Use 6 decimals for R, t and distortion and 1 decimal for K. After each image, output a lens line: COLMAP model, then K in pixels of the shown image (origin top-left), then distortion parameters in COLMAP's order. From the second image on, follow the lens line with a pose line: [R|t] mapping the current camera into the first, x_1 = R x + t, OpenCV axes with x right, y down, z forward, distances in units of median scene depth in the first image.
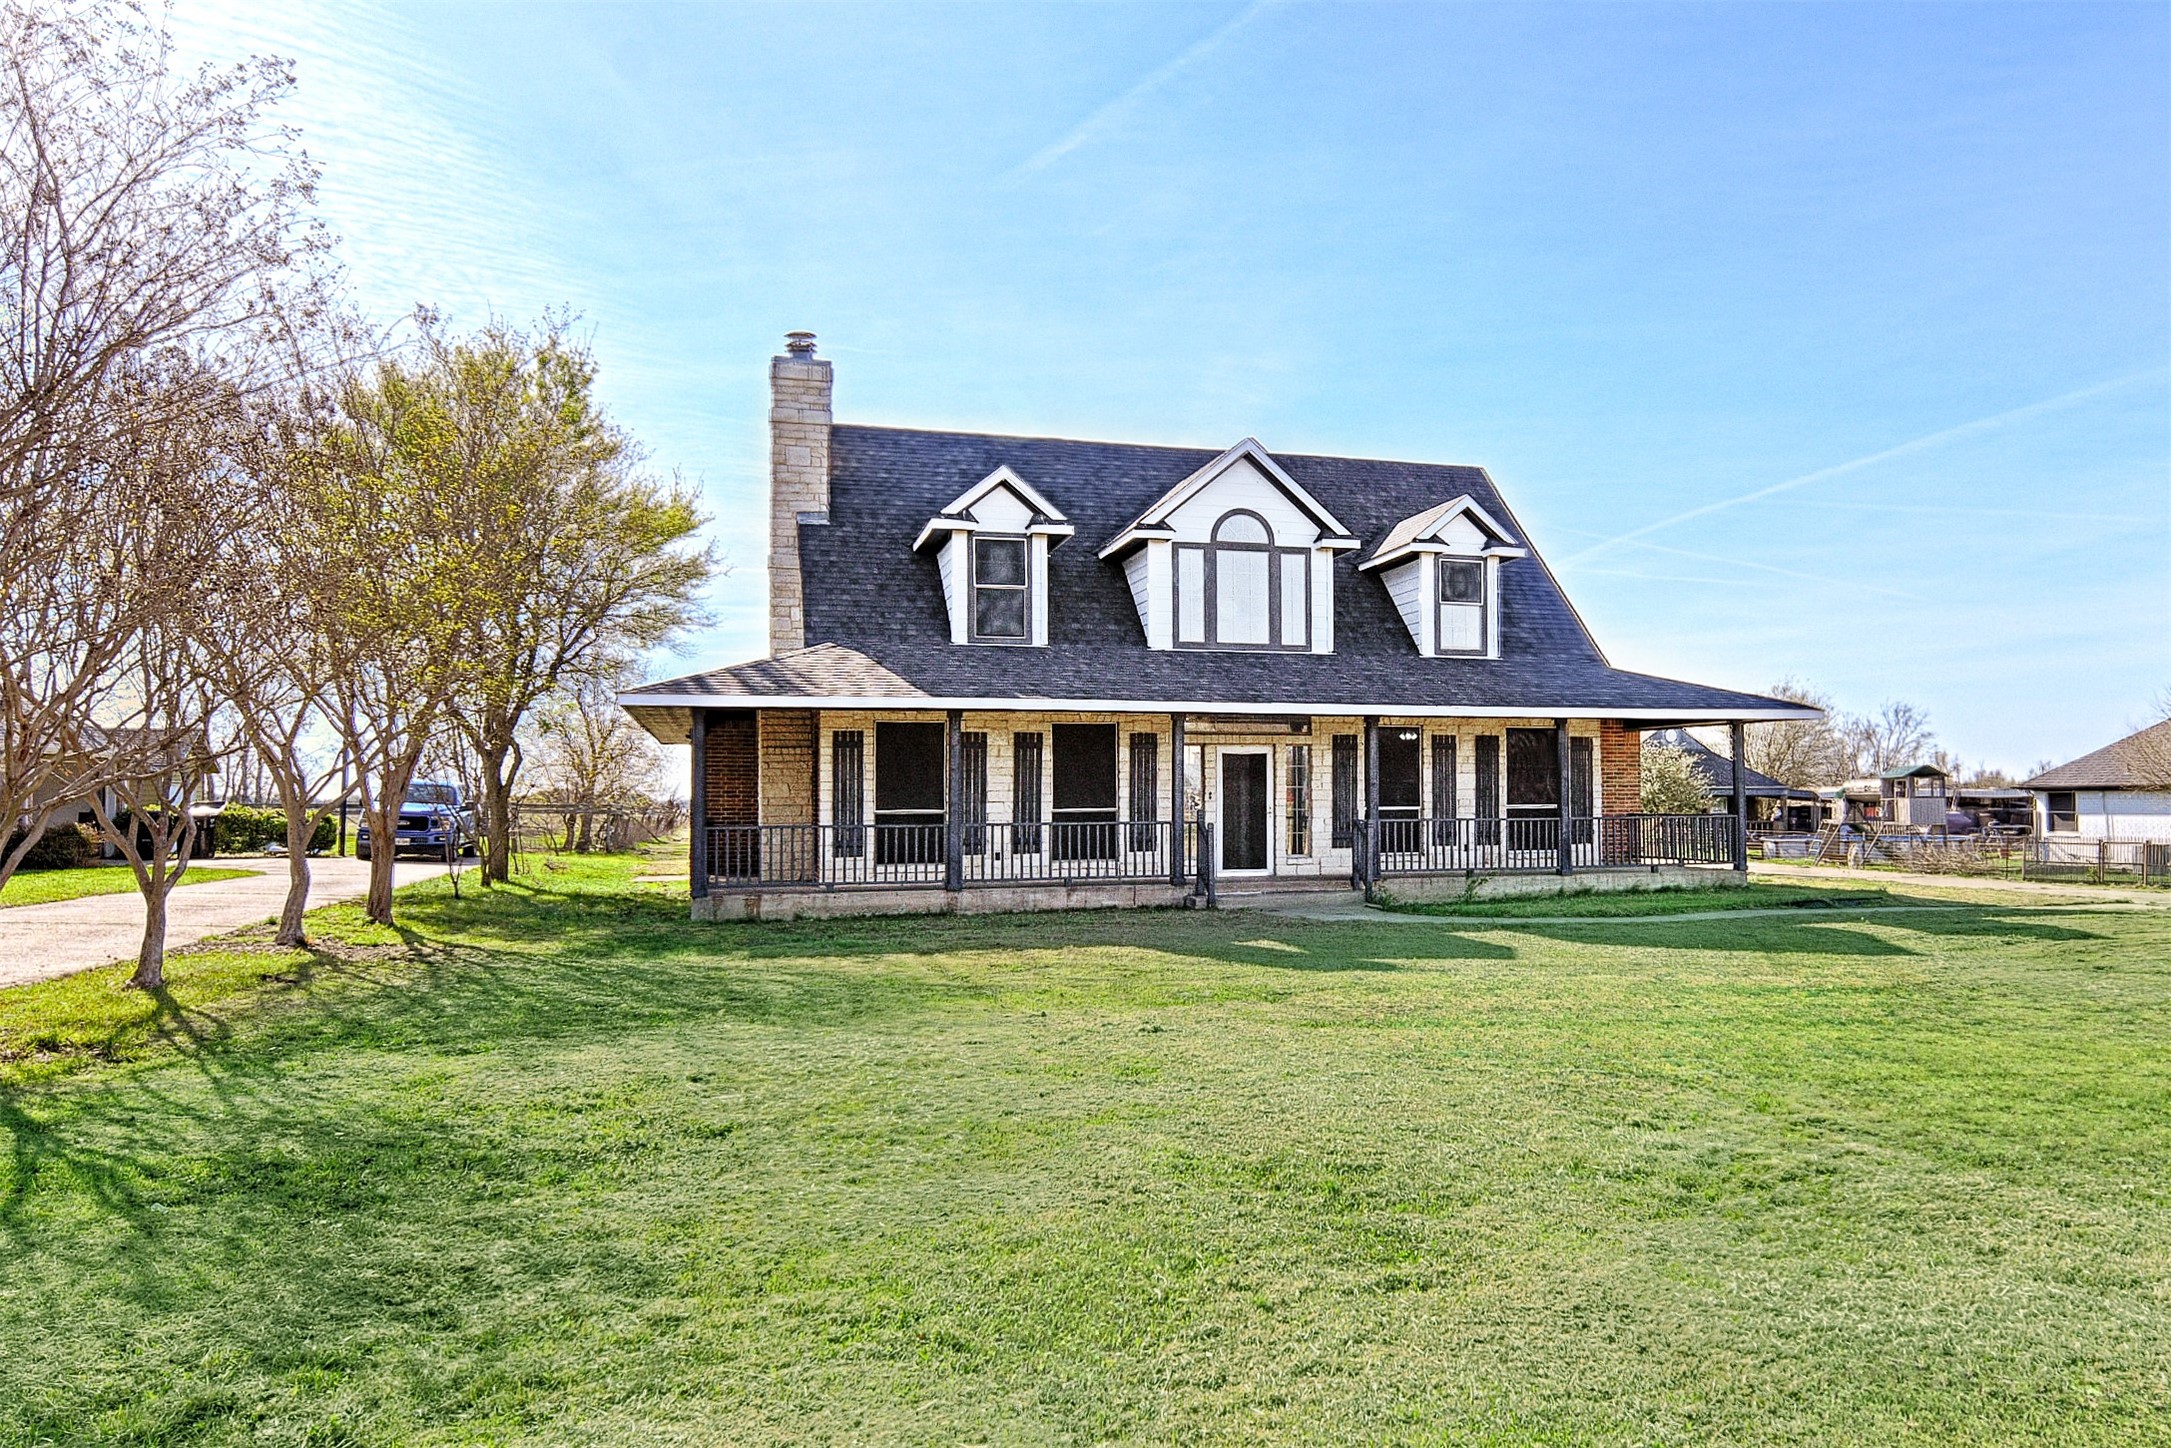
lens RADIAL K [[920.7, 0, 1118.2], [0, 920.7, 718.4], [0, 0, 1]] dist [0.002136, 0.000089]
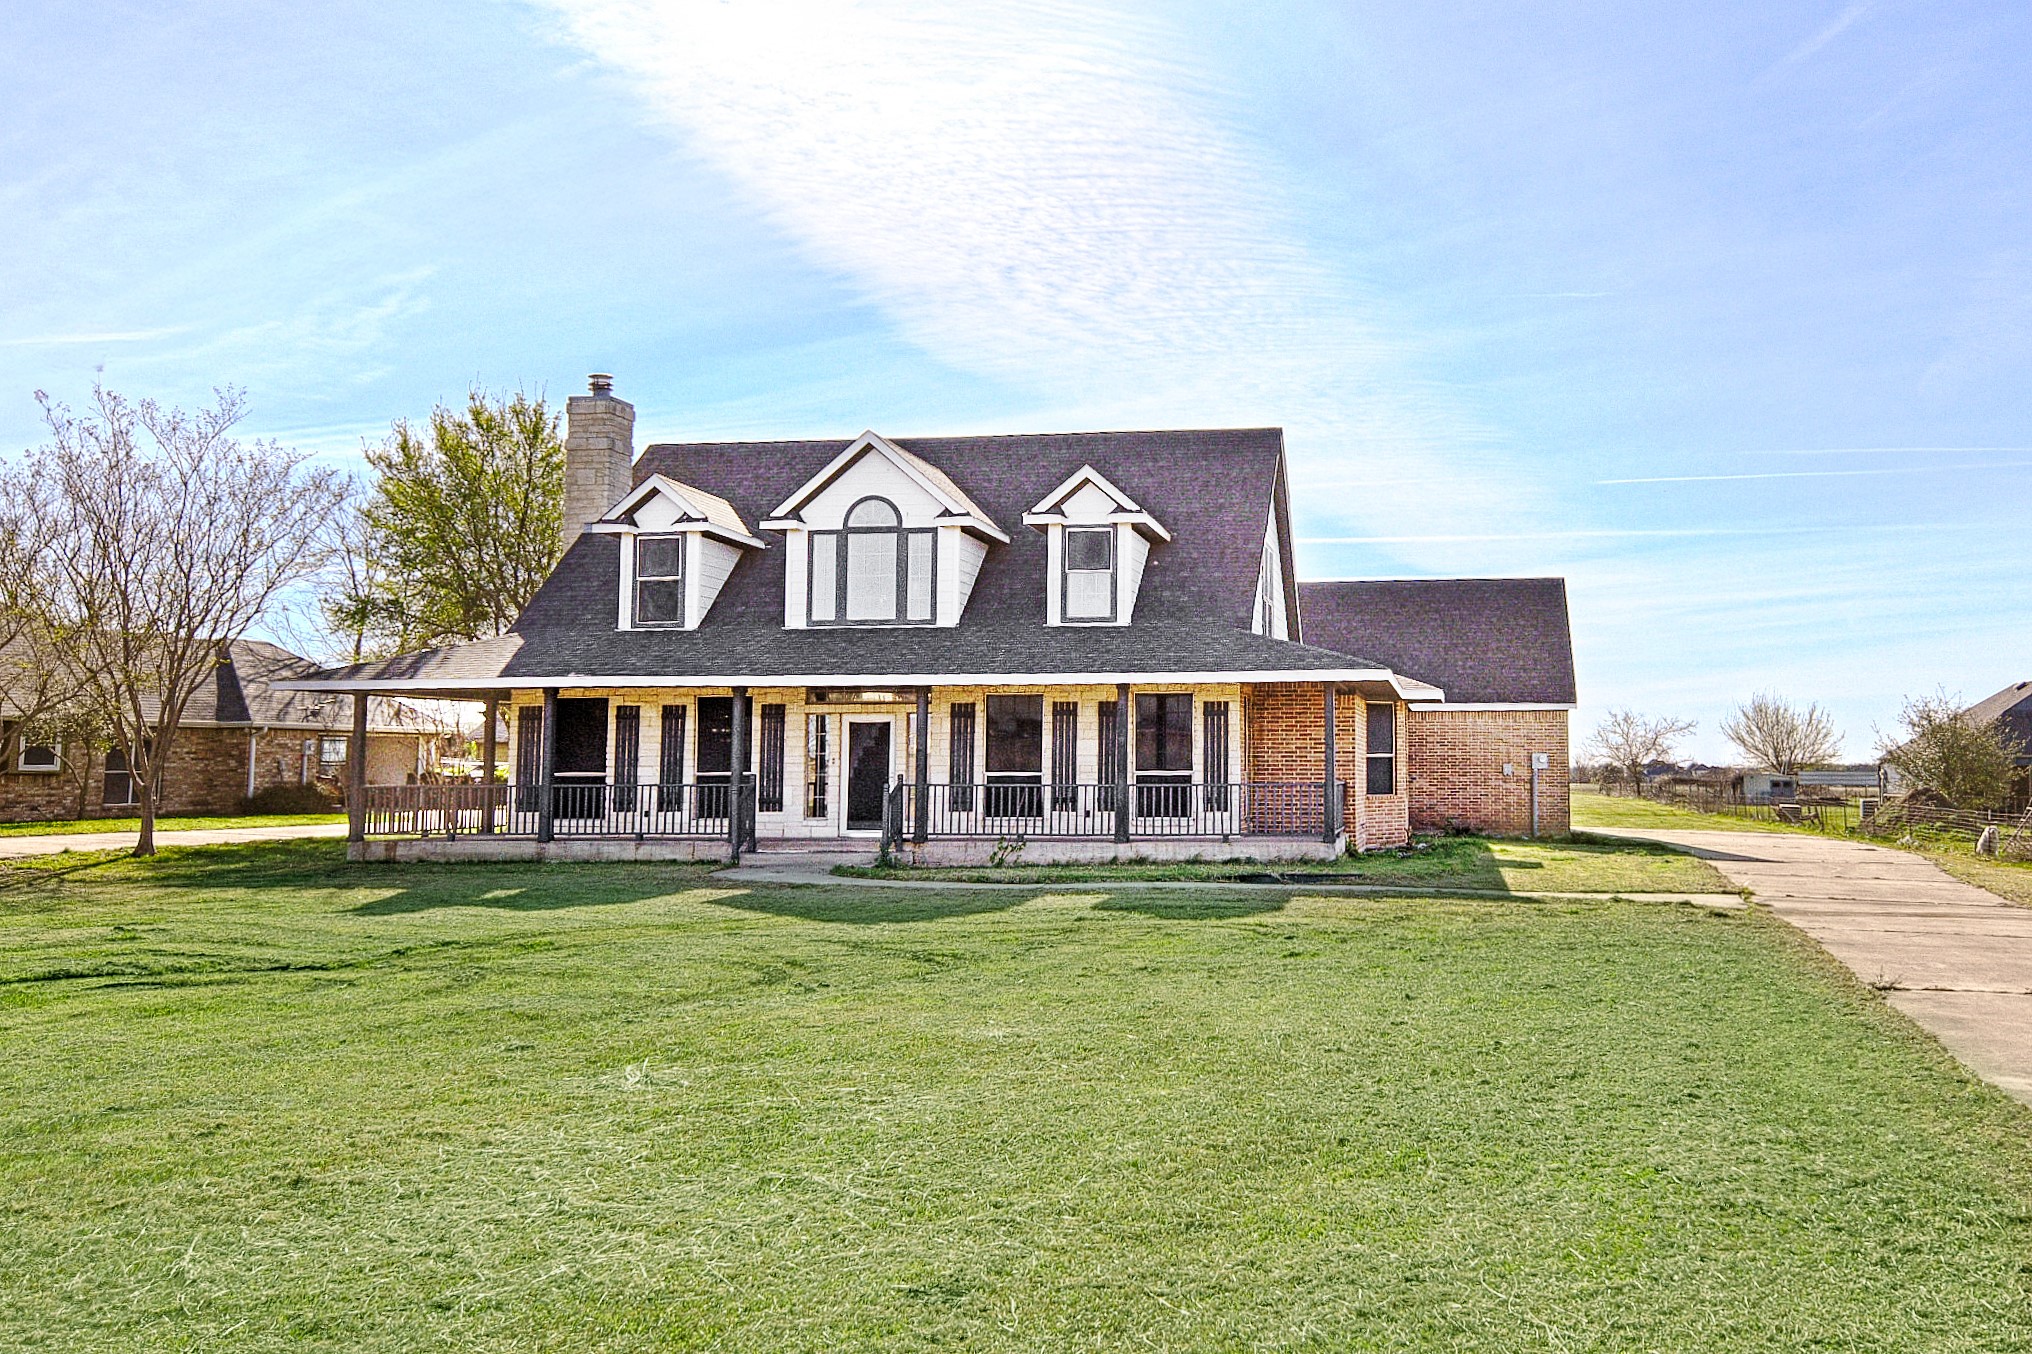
lens RADIAL K [[823.7, 0, 1031.9], [0, 823.7, 683.1], [0, 0, 1]] dist [0.002546, 0.000231]
pose [[0.969009, -0.020570, -0.246169, 0.554155], [0.018641, 0.999775, -0.010165, 0.005895], [0.246322, 0.005262, 0.969174, 0.110156]]
